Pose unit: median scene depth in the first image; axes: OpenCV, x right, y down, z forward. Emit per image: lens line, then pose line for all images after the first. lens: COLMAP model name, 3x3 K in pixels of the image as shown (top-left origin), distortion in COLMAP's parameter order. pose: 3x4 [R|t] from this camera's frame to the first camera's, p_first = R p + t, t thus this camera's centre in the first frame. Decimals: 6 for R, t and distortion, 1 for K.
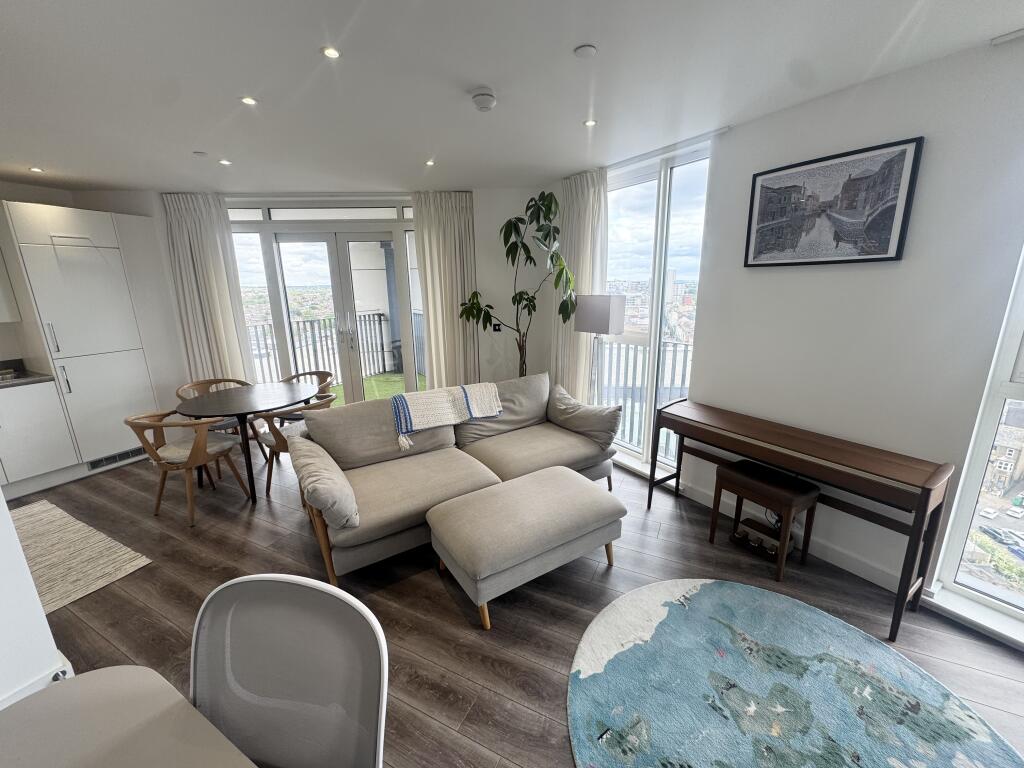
lens RADIAL K [[410.7, 0, 509.7], [0, 410.7, 386.4], [0, 0, 1]] dist [-0.010766, -0.000034]
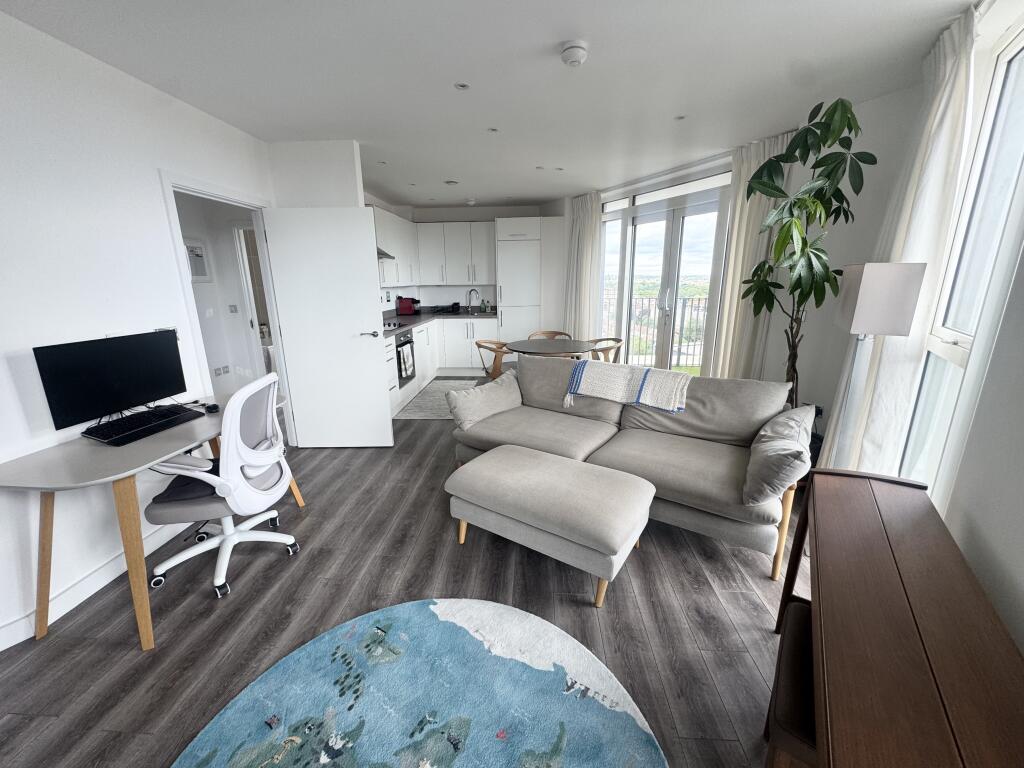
lens RADIAL K [[410.7, 0, 511.9], [0, 410.7, 386.7], [0, 0, 1]] dist [-0.010766, -0.000034]
pose [[0.377707, 0.246011, -0.892646, 0.822616], [-0.217943, 0.960593, 0.172518, -0.071450], [0.899910, 0.129385, 0.416439, 0.495968]]
